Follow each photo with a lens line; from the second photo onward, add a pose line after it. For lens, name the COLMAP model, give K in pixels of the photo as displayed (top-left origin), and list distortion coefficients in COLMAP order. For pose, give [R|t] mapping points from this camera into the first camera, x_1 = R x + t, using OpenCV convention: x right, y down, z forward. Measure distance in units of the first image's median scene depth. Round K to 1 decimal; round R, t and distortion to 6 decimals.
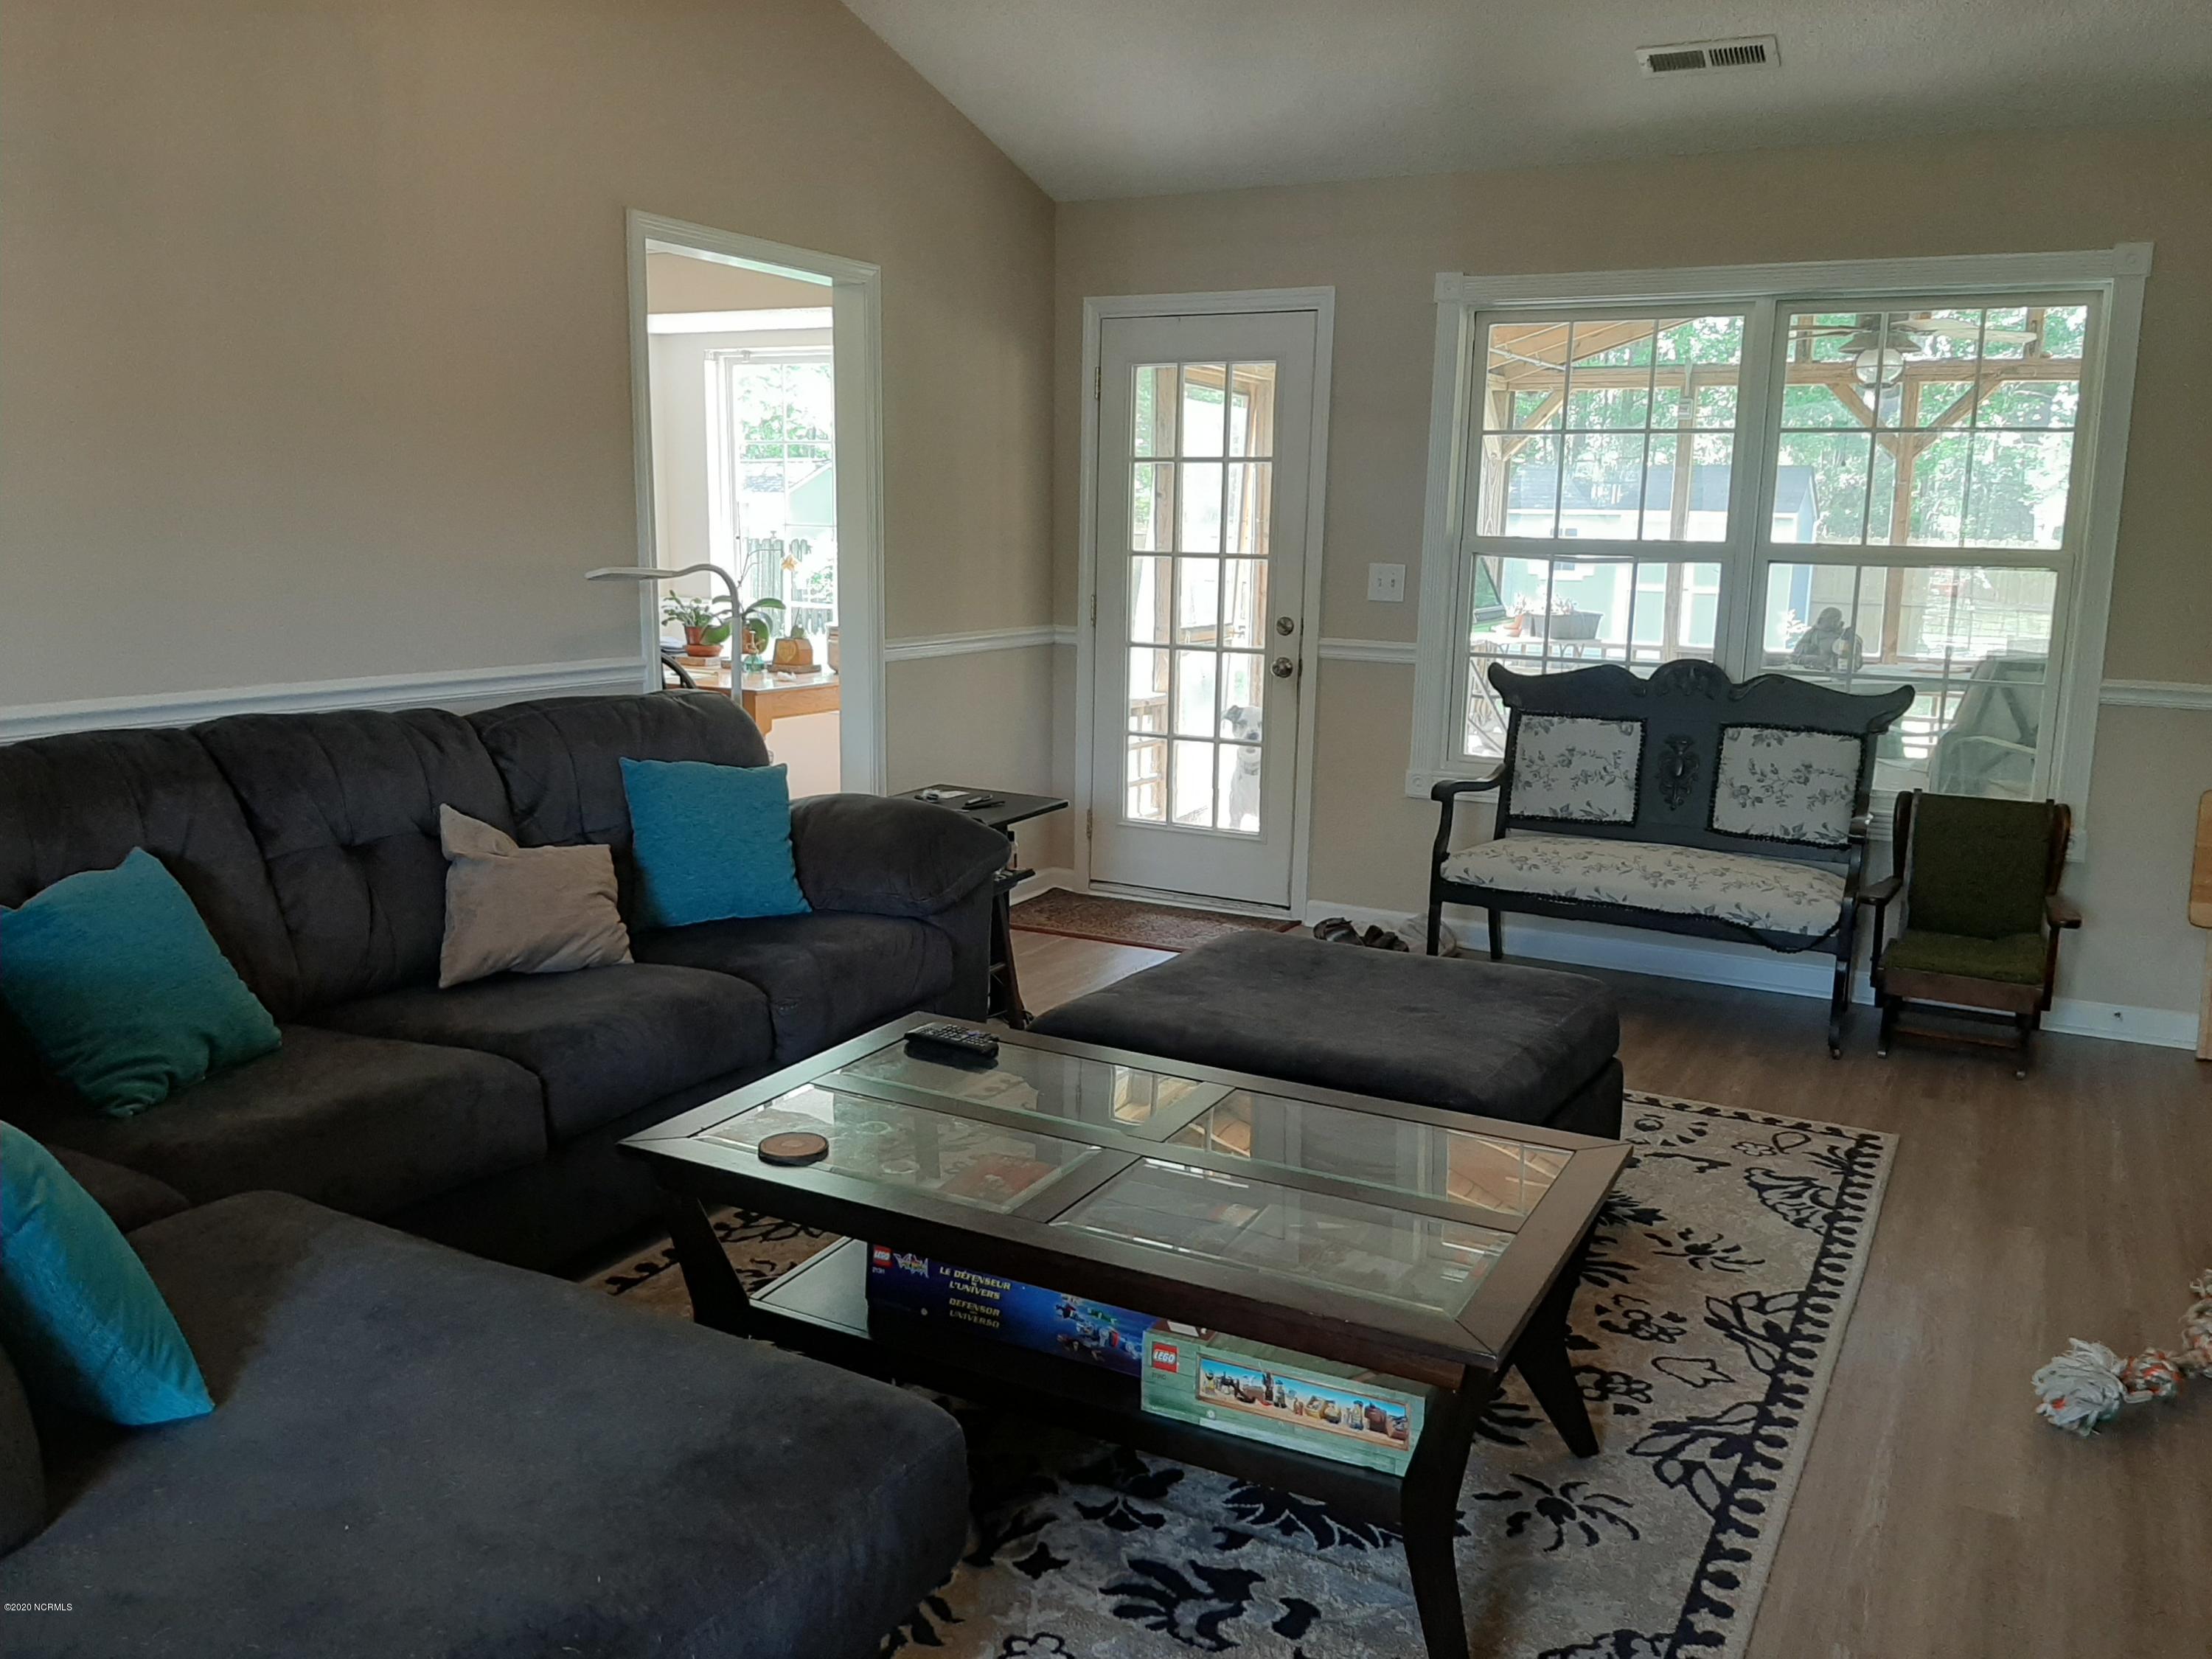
lens RADIAL K [[1722.4, 0, 1122.0], [0, 1722.4, 826.8], [0, 0, 1]] dist [0.027995, -0.005974]
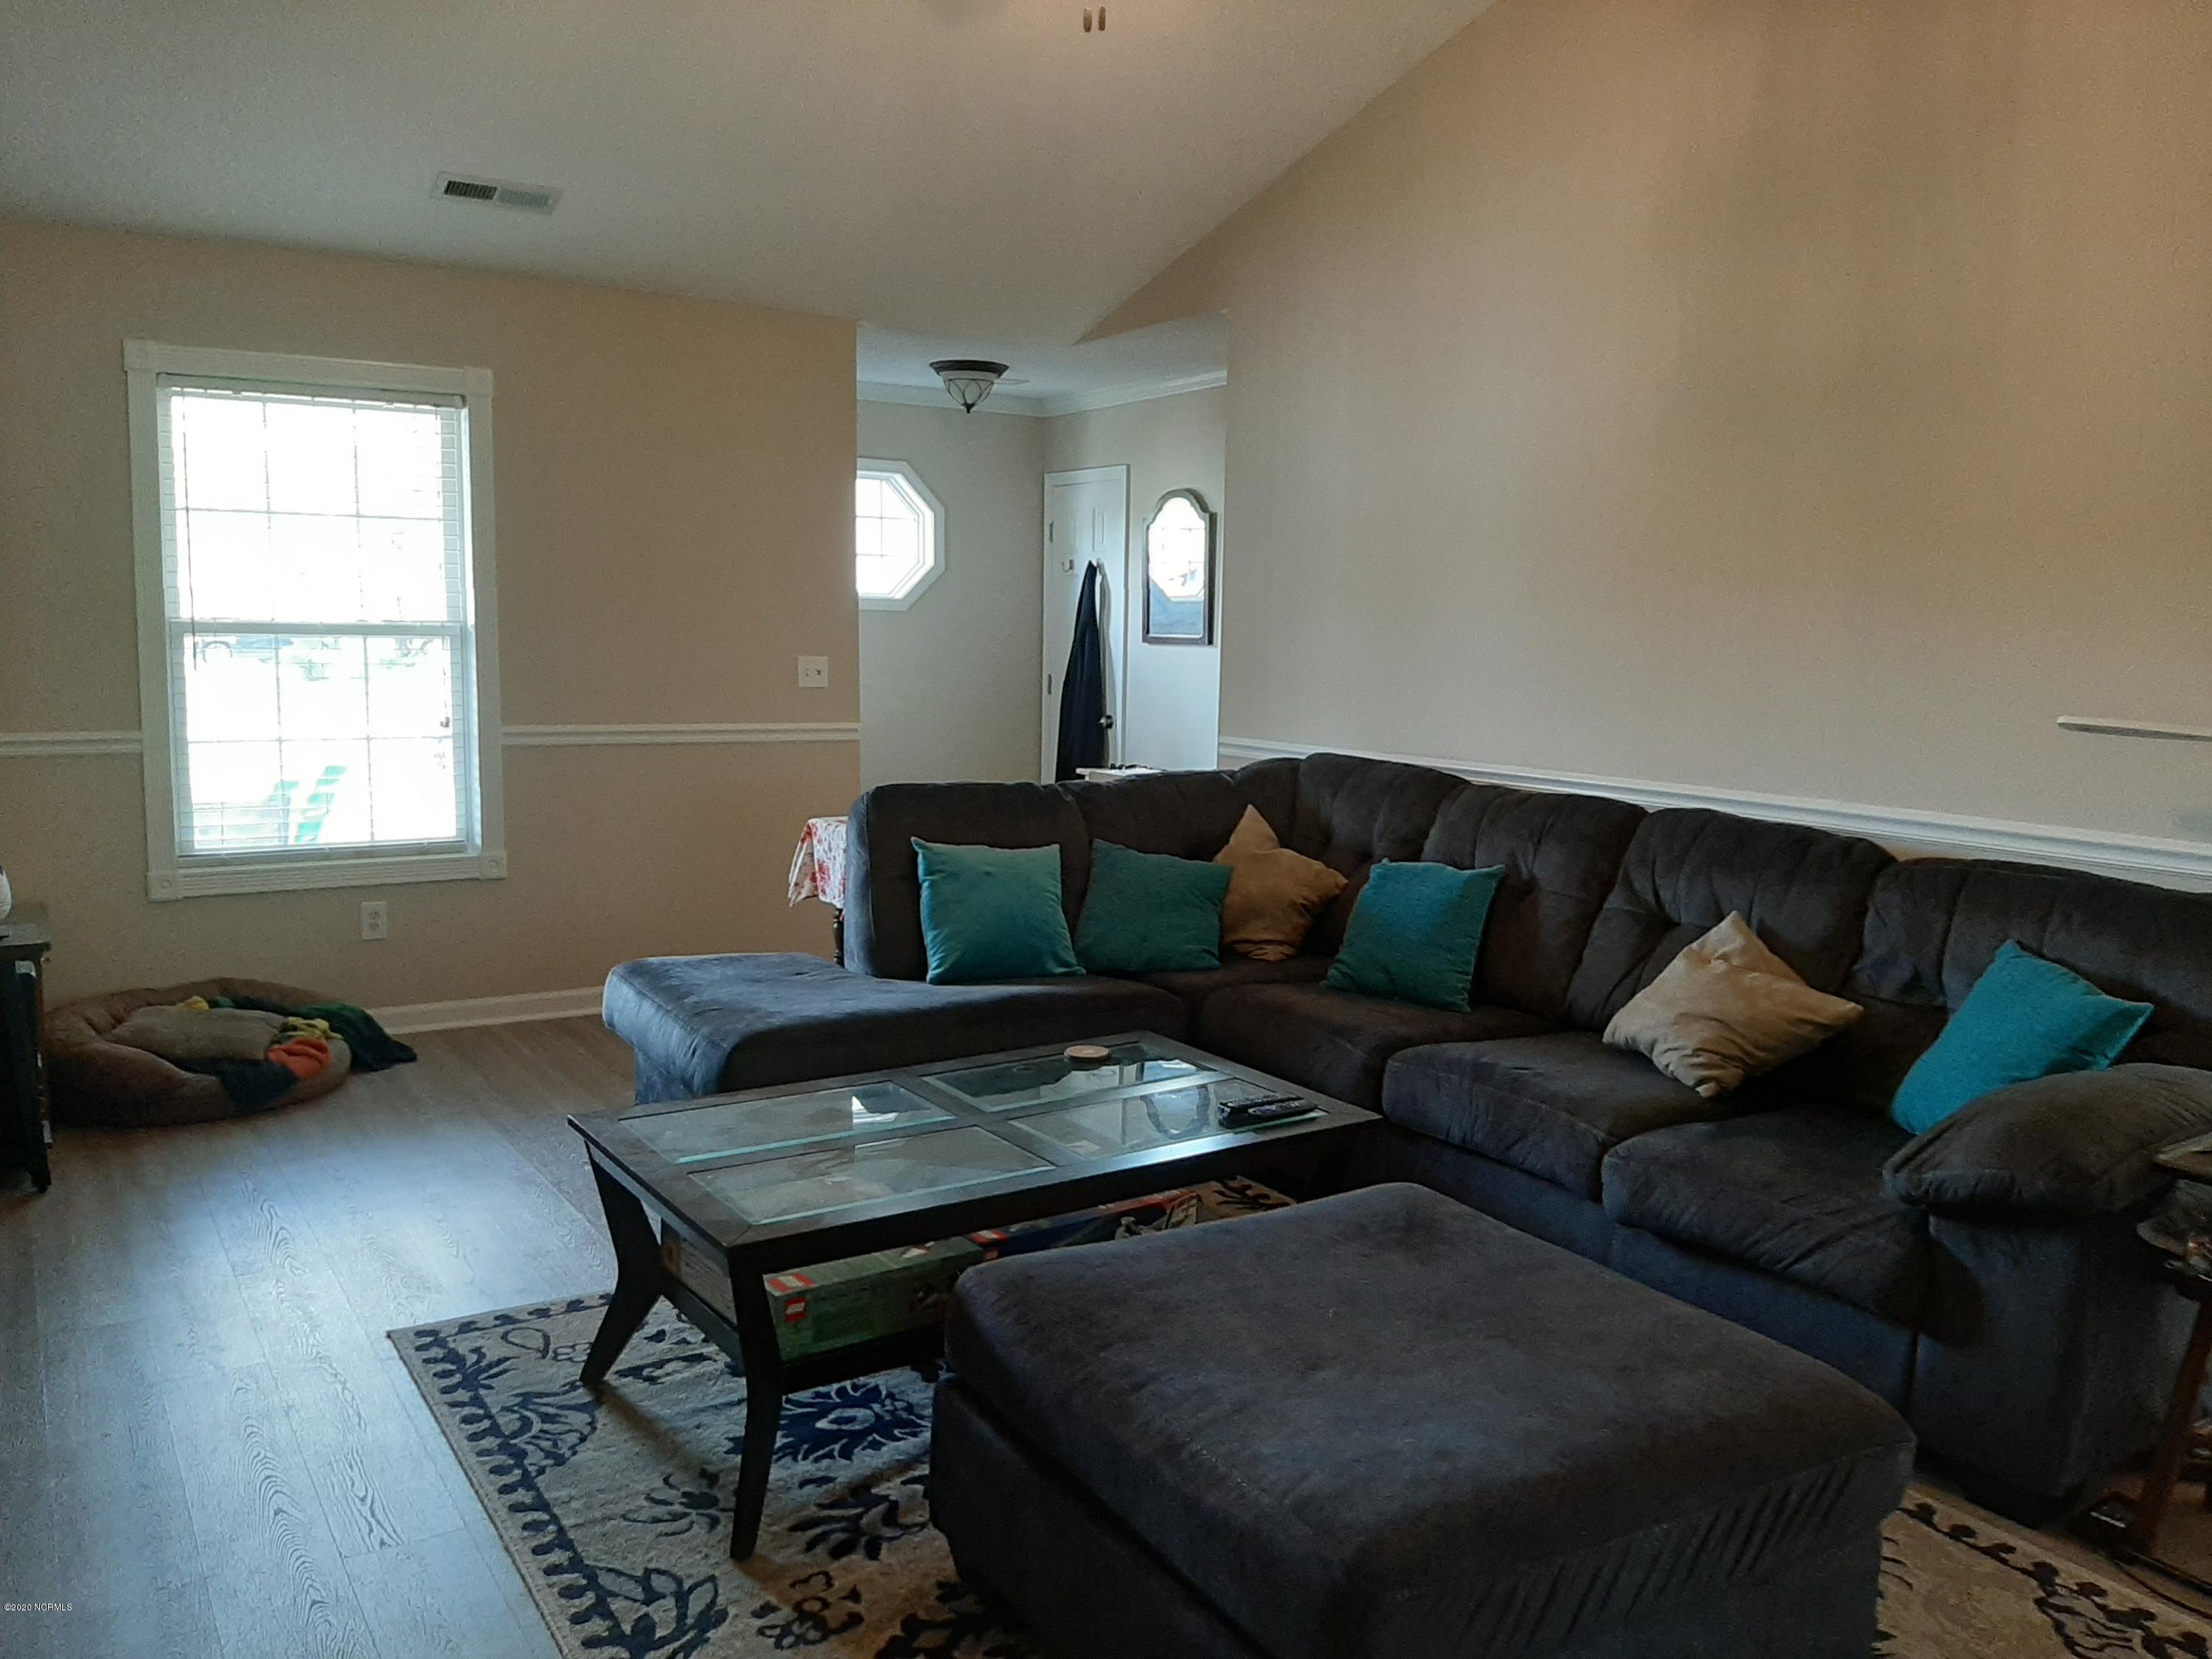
lens RADIAL K [[1722.4, 0, 1122.0], [0, 1722.4, 826.8], [0, 0, 1]] dist [0.027995, -0.005974]
pose [[-0.466456, 0.086198, -0.880334, 1.169648], [-0.197244, 0.960045, 0.198515, -0.321624], [0.862272, 0.266239, -0.430817, 1.758003]]
